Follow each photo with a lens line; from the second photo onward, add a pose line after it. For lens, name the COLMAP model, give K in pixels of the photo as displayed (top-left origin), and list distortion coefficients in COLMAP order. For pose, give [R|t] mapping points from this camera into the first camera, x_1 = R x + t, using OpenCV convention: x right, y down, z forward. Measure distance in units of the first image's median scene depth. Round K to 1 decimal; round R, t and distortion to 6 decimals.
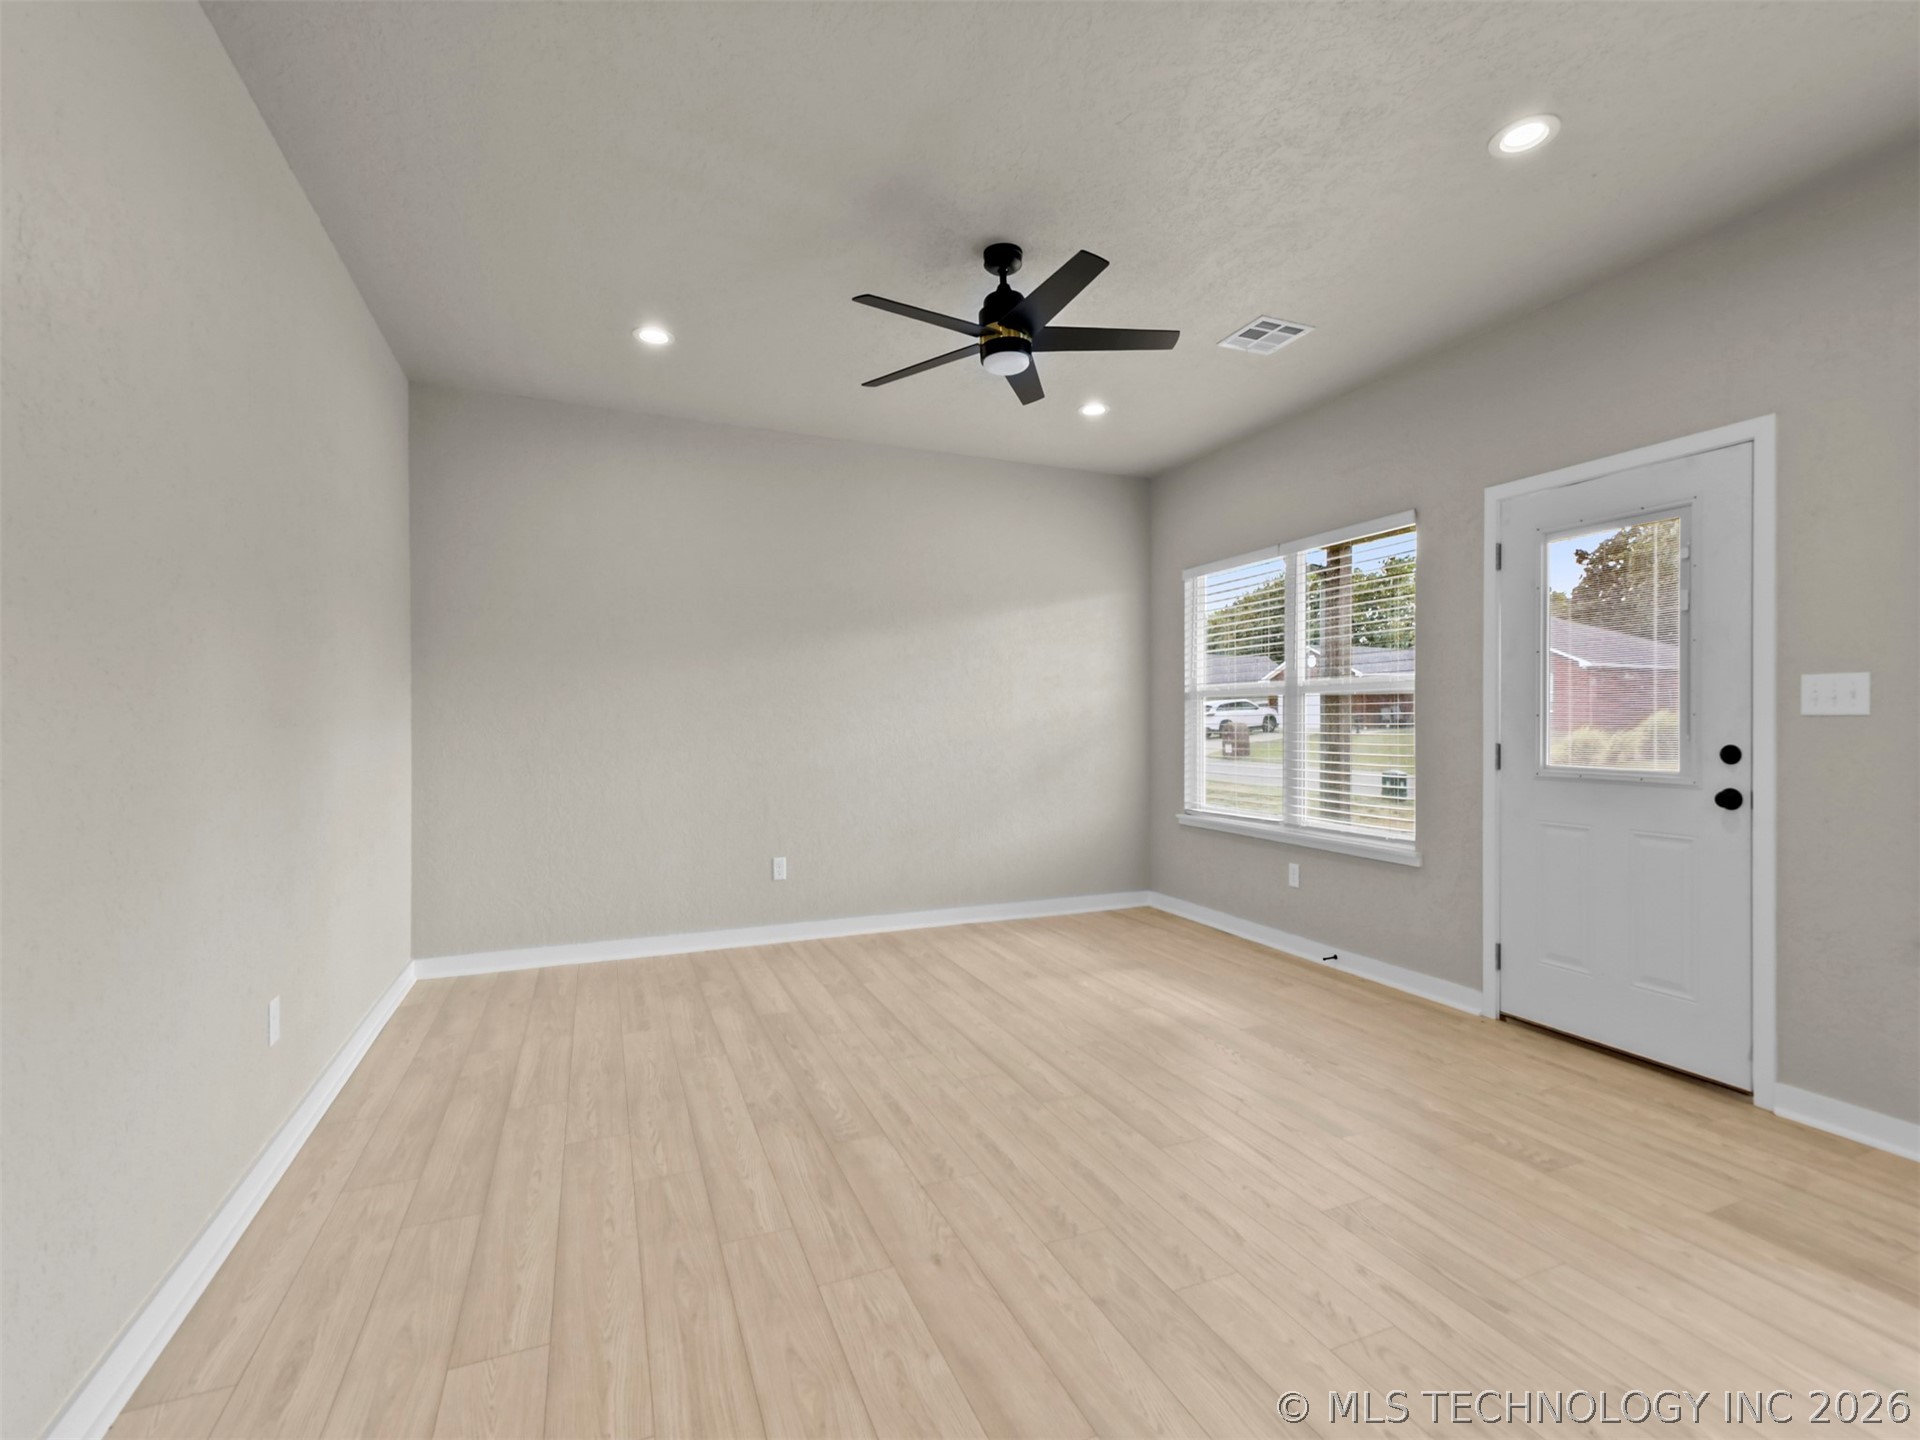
lens RADIAL K [[868.7, 0, 960.0], [0, 868.7, 720.0], [0, 0, 1]] dist [0.009659, -0.000200]
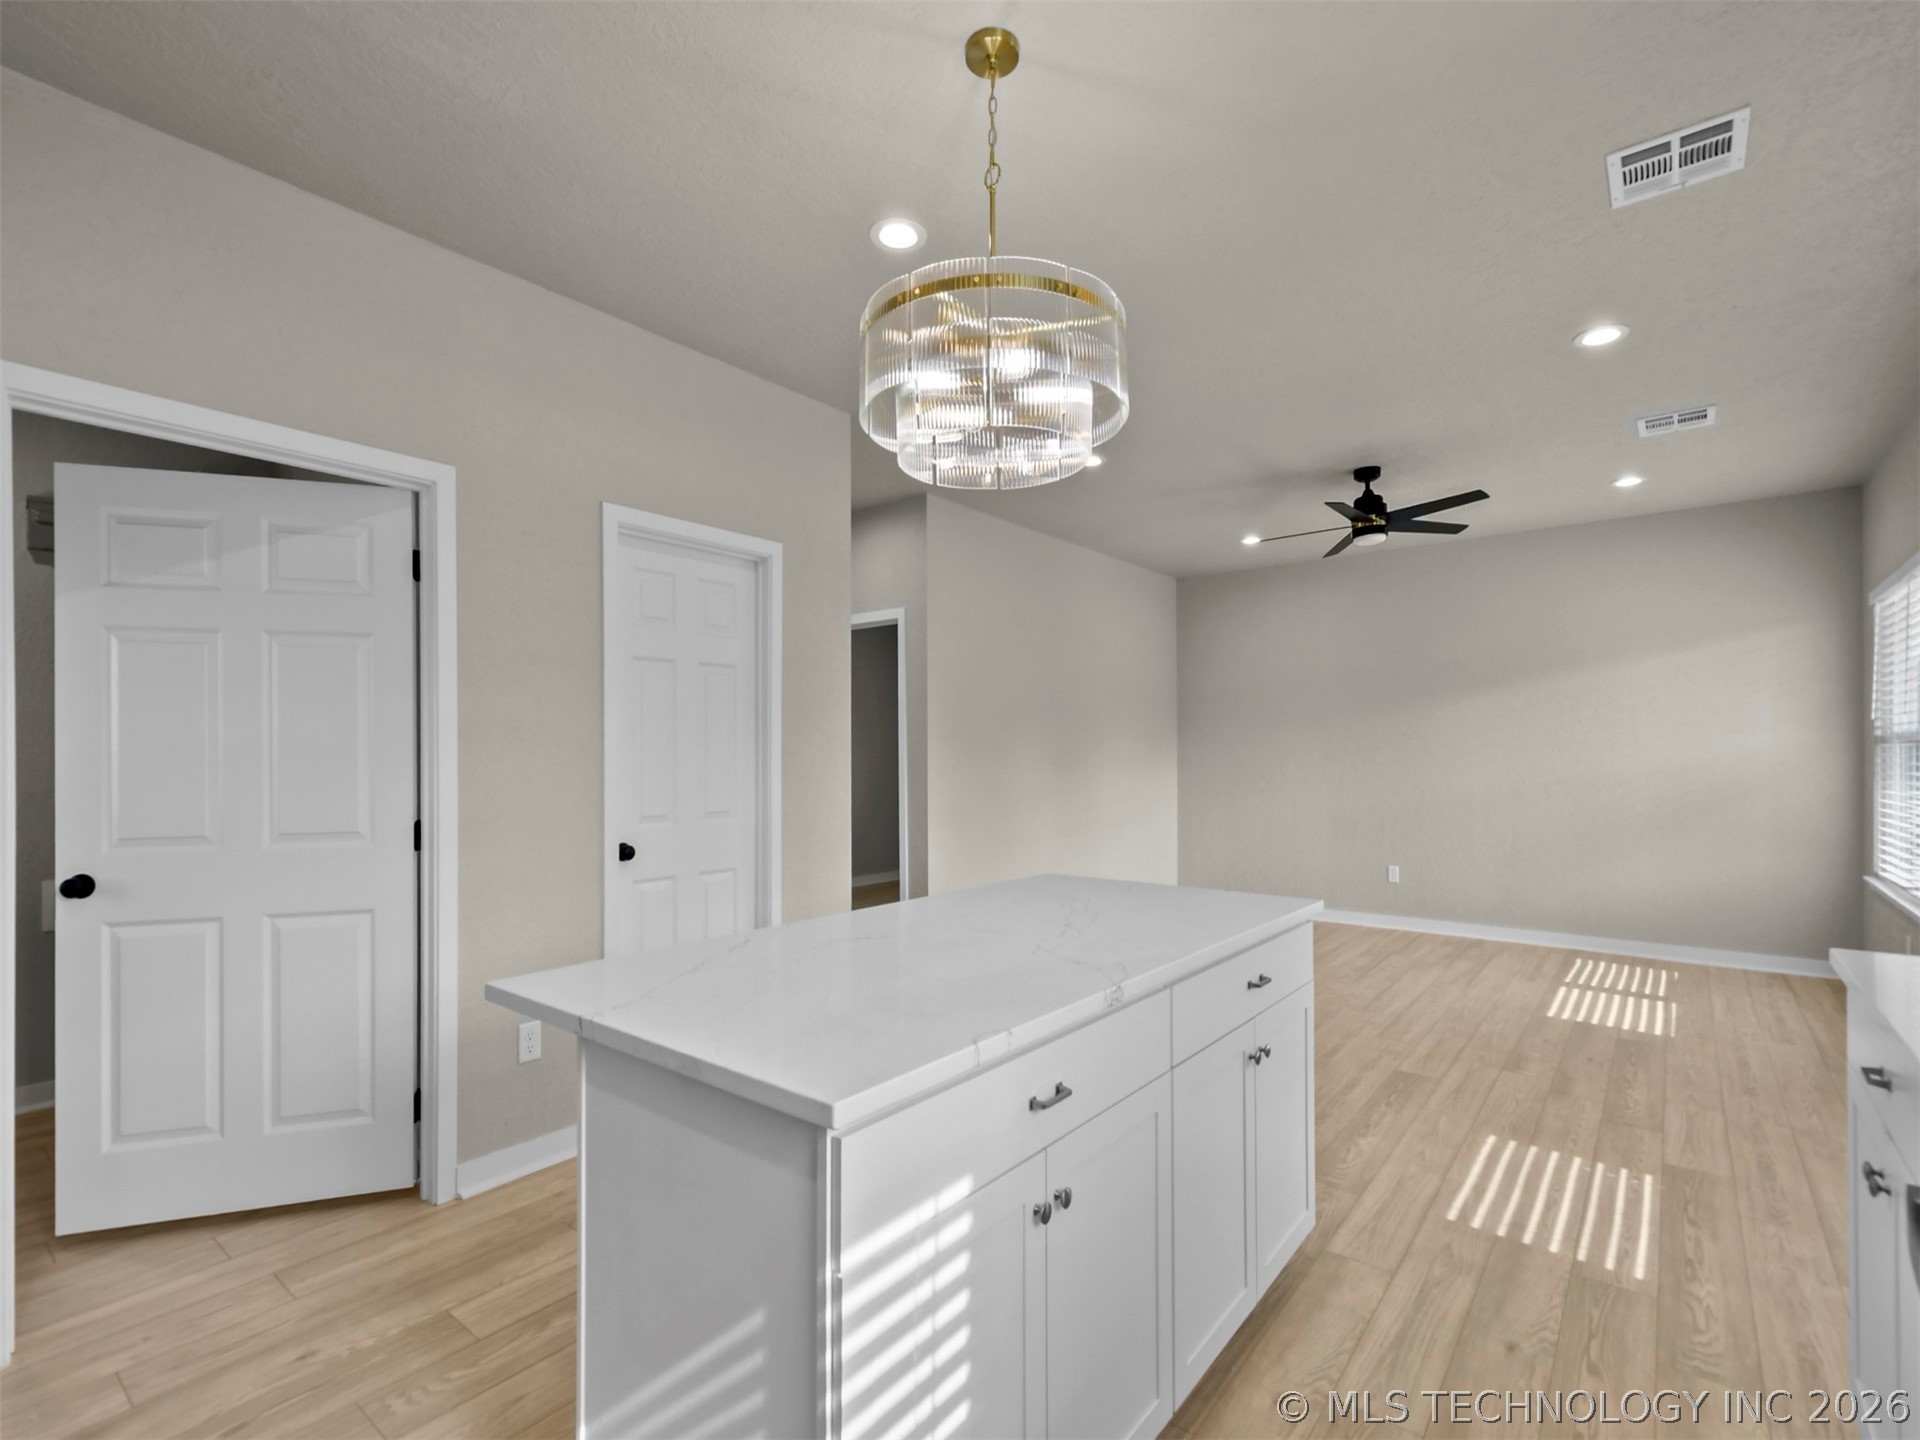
lens RADIAL K [[897.4, 0, 958.0], [0, 897.4, 739.2], [0, 0, 1]] dist [0.008249, -0.001019]
pose [[0.476431, -0.011137, -0.879141, 0.972454], [0.003653, 0.999936, -0.010688, -0.034711], [0.879204, 0.001881, 0.476441, -0.354343]]
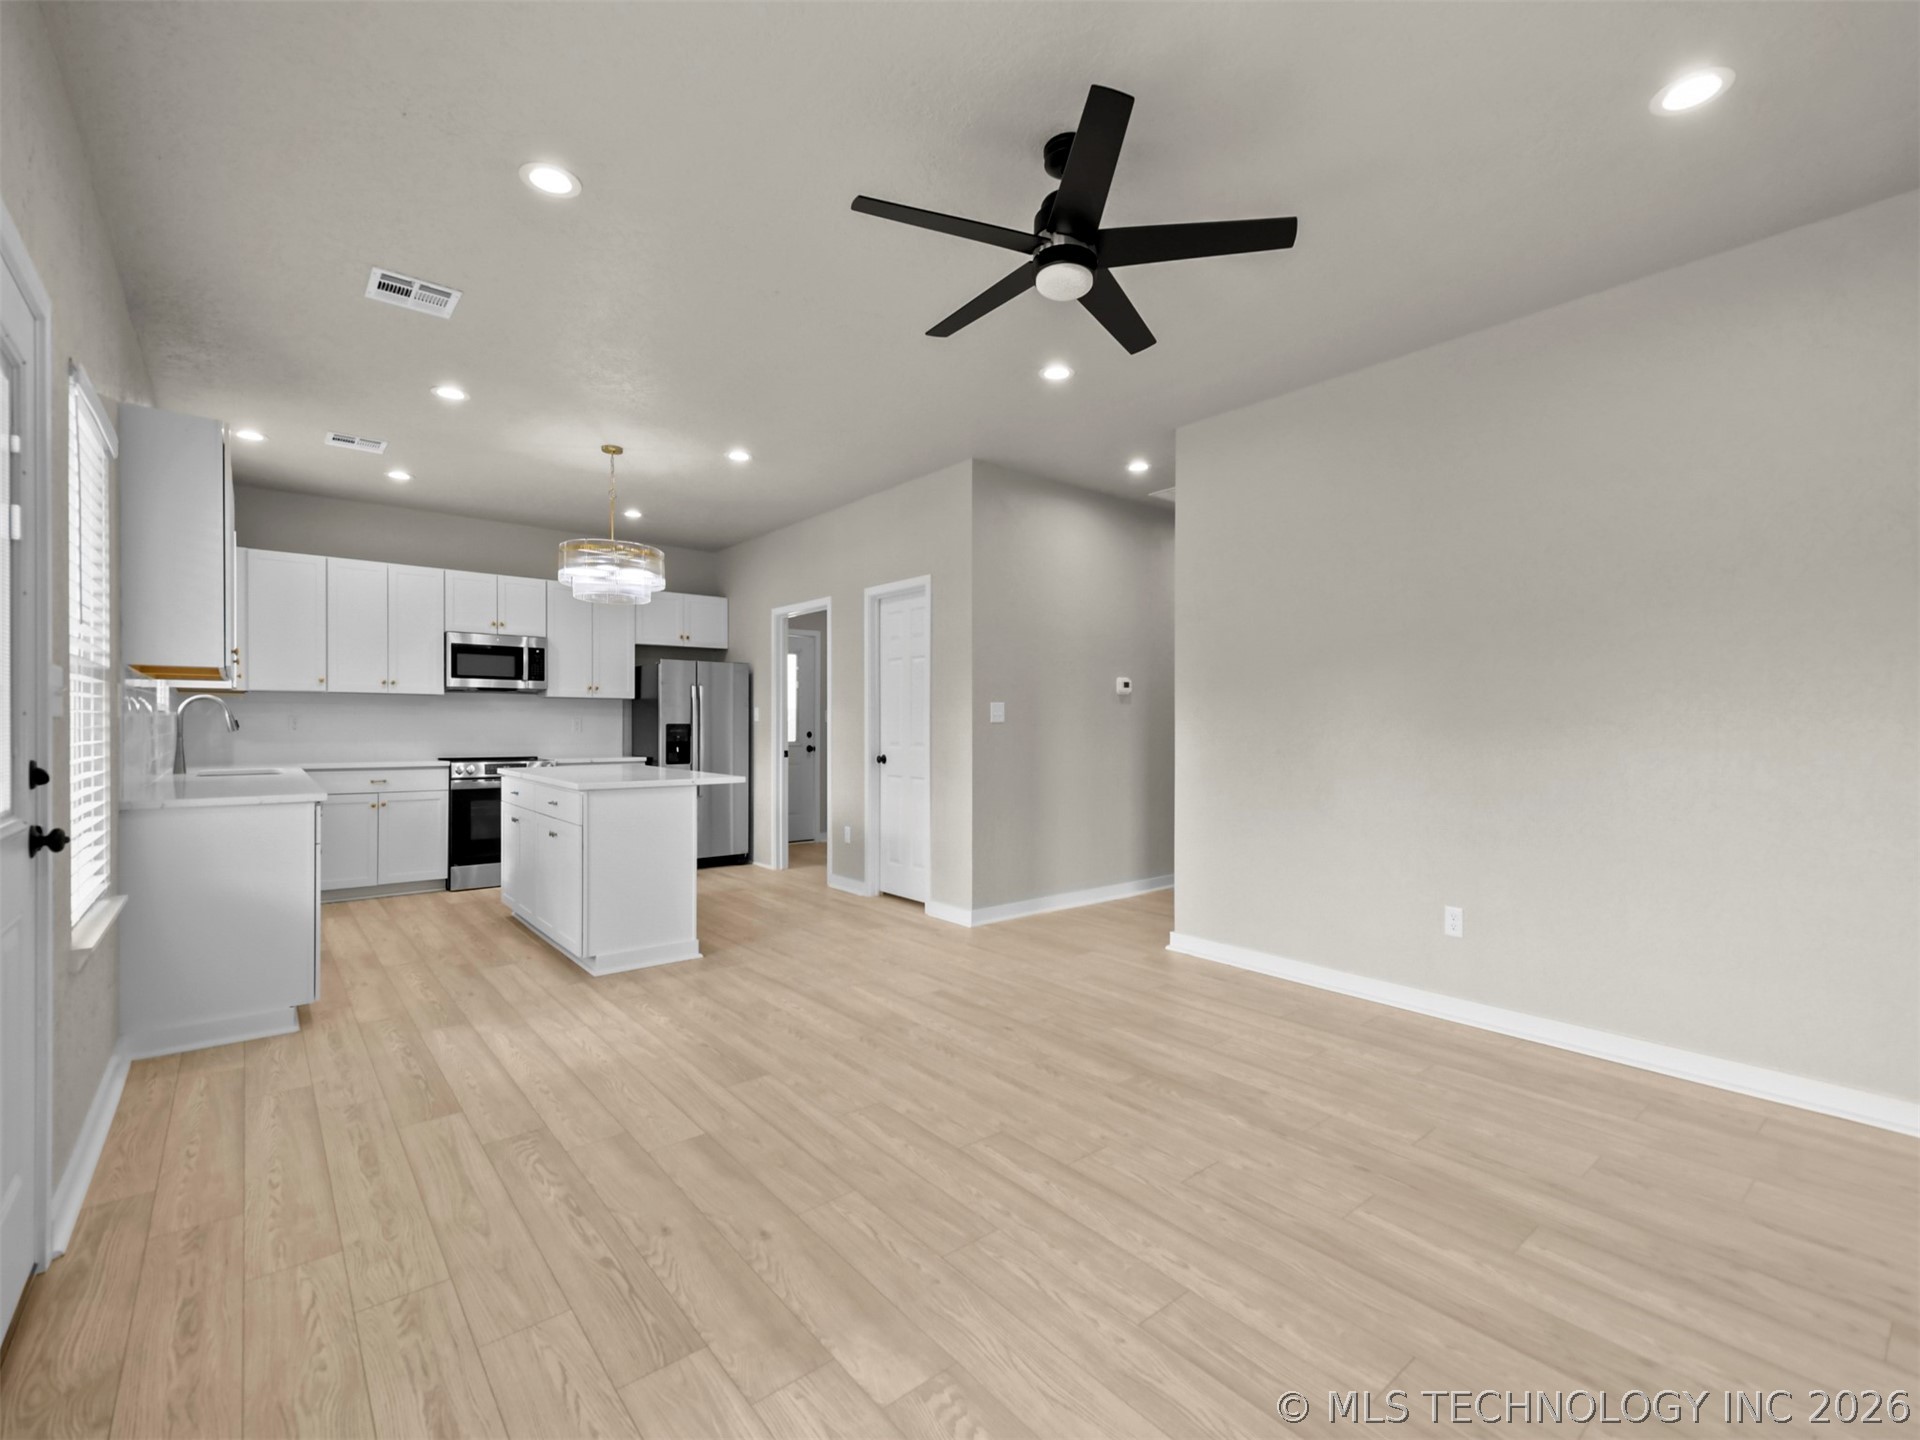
lens RADIAL K [[849.0, 0, 961.7], [0, 849.0, 728.6], [0, 0, 1]] dist [0.008928, 0.000035]
pose [[-0.956896, 0.001775, -0.290424, 0.326121], [-0.000440, 0.999971, 0.007562, -0.001545], [0.290429, 0.007364, -0.956868, 1.513366]]
